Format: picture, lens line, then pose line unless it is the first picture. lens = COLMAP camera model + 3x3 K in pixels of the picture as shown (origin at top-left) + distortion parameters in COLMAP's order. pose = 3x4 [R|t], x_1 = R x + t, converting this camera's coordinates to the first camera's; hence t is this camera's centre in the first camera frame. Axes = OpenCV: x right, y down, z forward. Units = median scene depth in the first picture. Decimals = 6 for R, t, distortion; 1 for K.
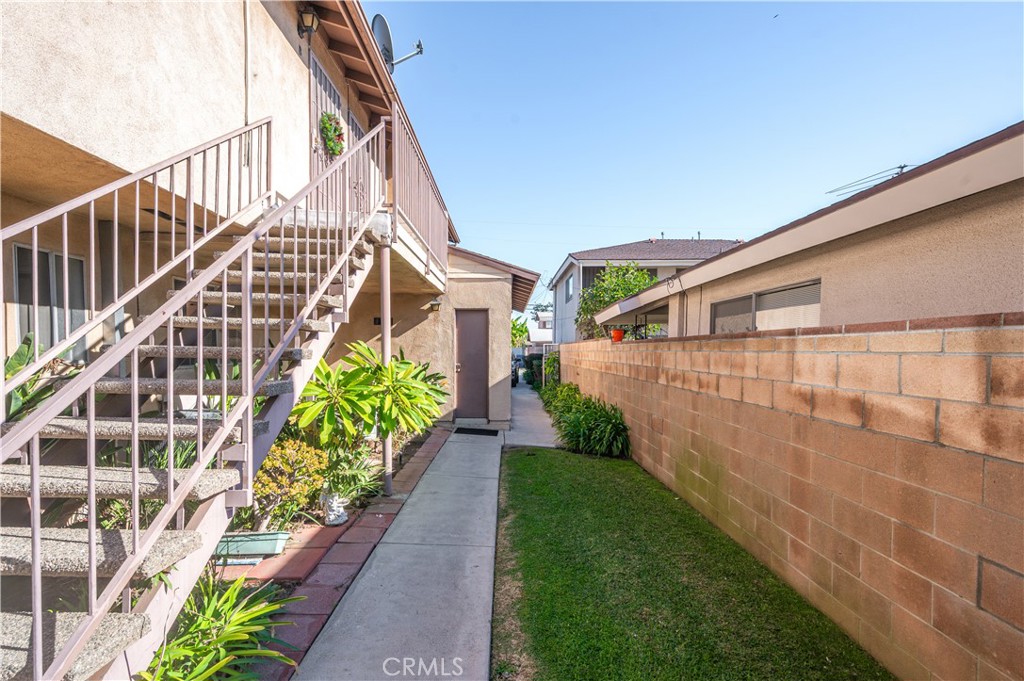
lens RADIAL K [[437.8, 0, 505.8], [0, 437.8, 361.9], [0, 0, 1]] dist [-0.002951, -0.000827]
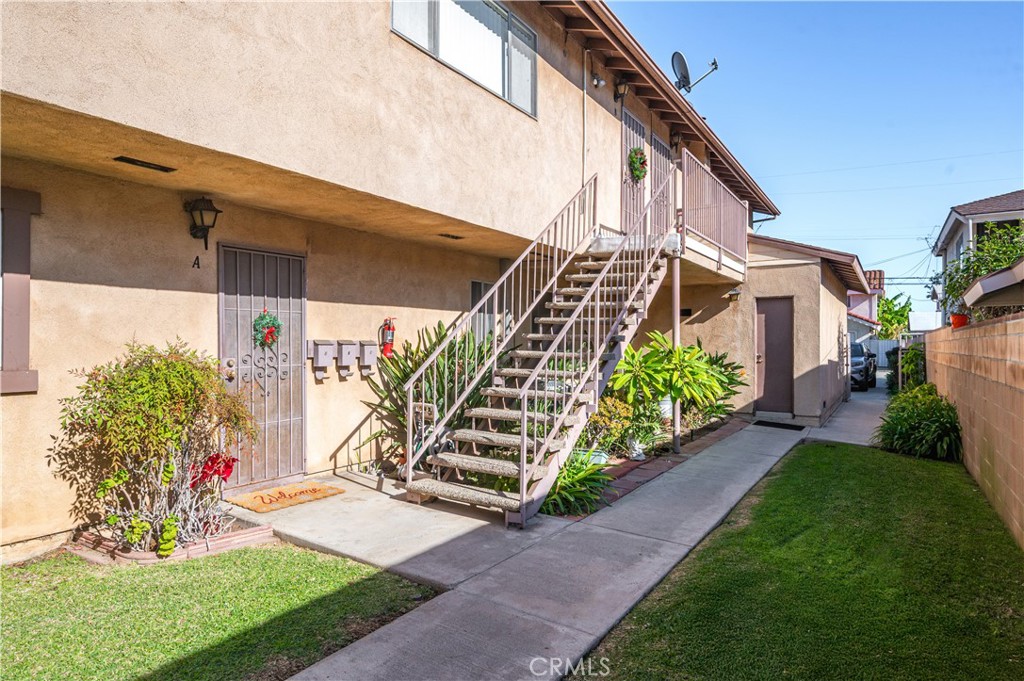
lens RADIAL K [[553.9, 0, 512.4], [0, 553.9, 347.4], [0, 0, 1]] dist [0.000418, 0.001128]
pose [[0.829494, 0.004708, -0.558496, 0.234999], [-0.016949, 0.999716, -0.016747, 0.037256], [0.558258, 0.023358, 0.829338, -0.613115]]
